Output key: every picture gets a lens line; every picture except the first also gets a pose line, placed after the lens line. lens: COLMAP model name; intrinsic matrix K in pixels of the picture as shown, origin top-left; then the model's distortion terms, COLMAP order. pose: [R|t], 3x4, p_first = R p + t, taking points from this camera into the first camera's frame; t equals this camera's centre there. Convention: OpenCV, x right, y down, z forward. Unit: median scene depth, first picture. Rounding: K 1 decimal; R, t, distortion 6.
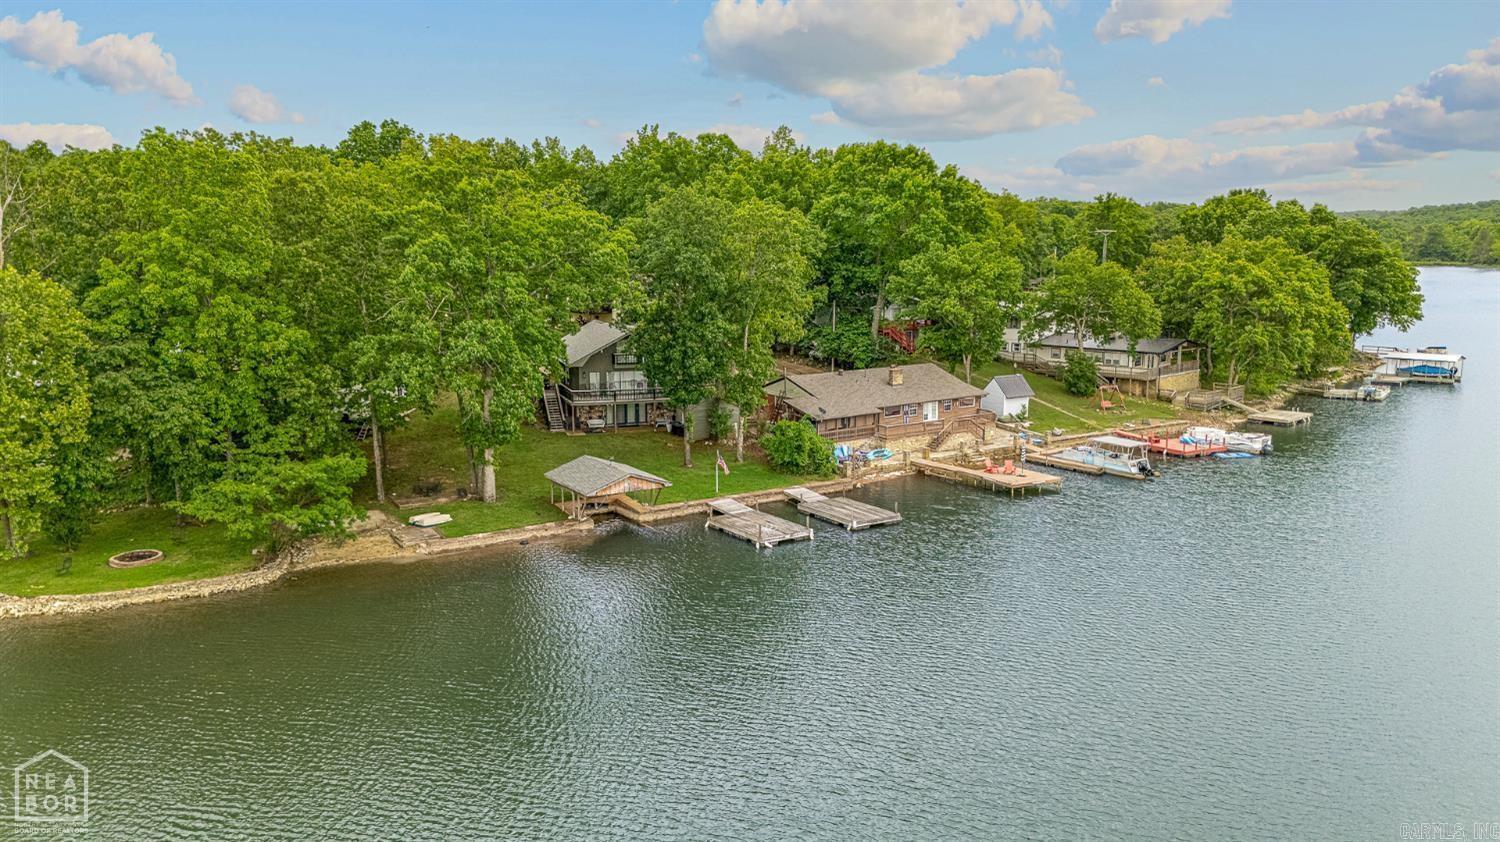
lens RADIAL K [[1071.3, 0, 759.7], [0, 1071.3, 422.7], [0, 0, 1]] dist [0.090320, -0.001371]
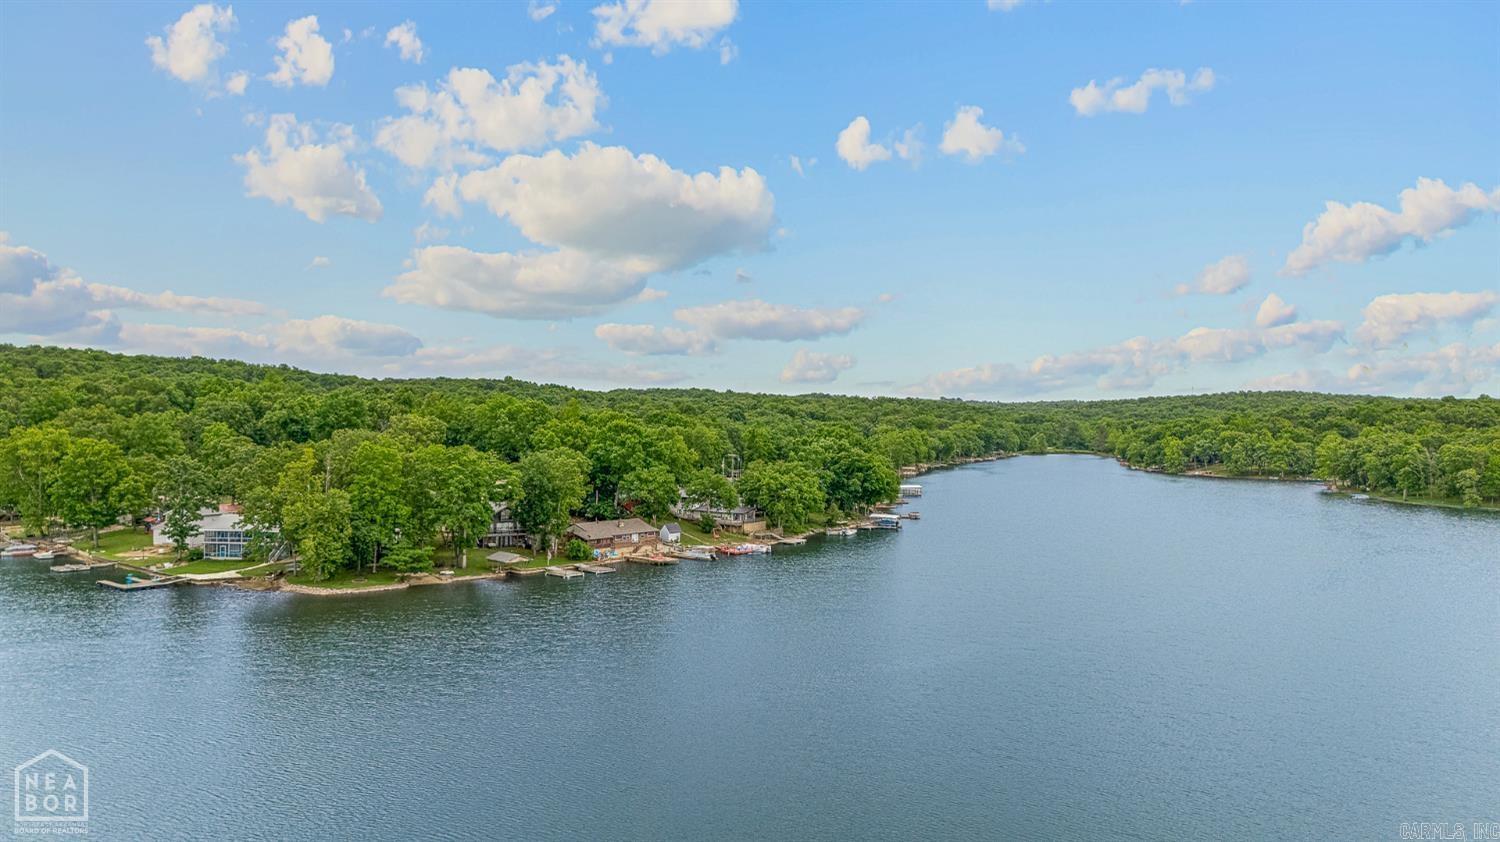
lens RADIAL K [[1071.3, 0, 759.7], [0, 1071.3, 422.7], [0, 0, 1]] dist [0.090320, -0.001371]
pose [[0.980650, 0.010324, 0.195498, -0.044593], [0.020436, 0.987754, -0.154674, 0.122789], [-0.194701, 0.155676, 0.968430, -1.556814]]
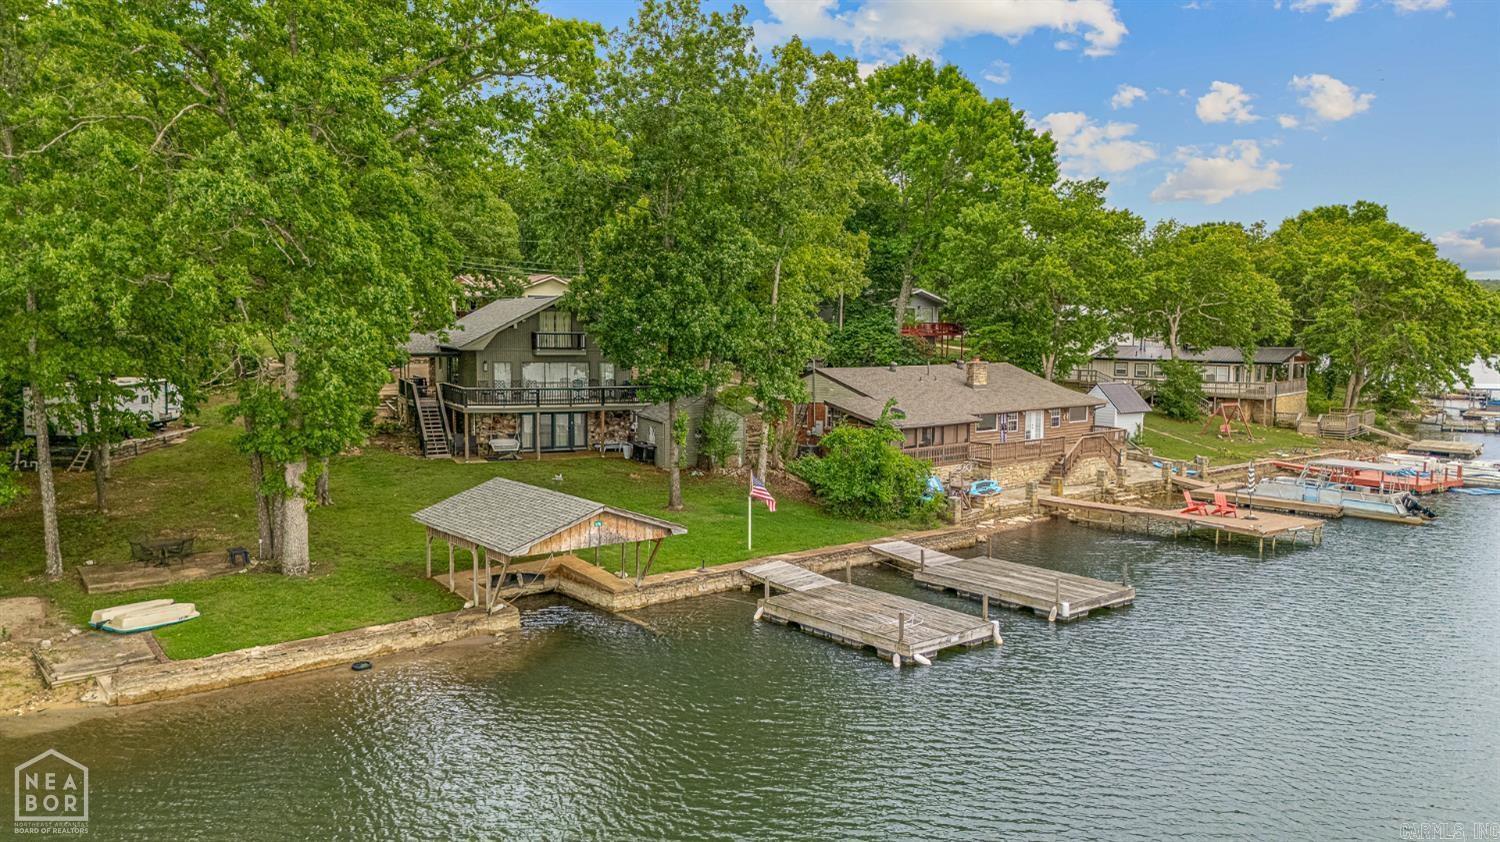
lens RADIAL K [[1055.5, 0, 750.0], [0, 1055.5, 421.0], [0, 0, 1]] dist [0.045574, -0.001993]
pose [[0.994758, -0.000673, 0.102254, -0.081339], [0.008443, 0.997104, -0.075576, 0.035636], [-0.101907, 0.076043, 0.991883, 0.420802]]
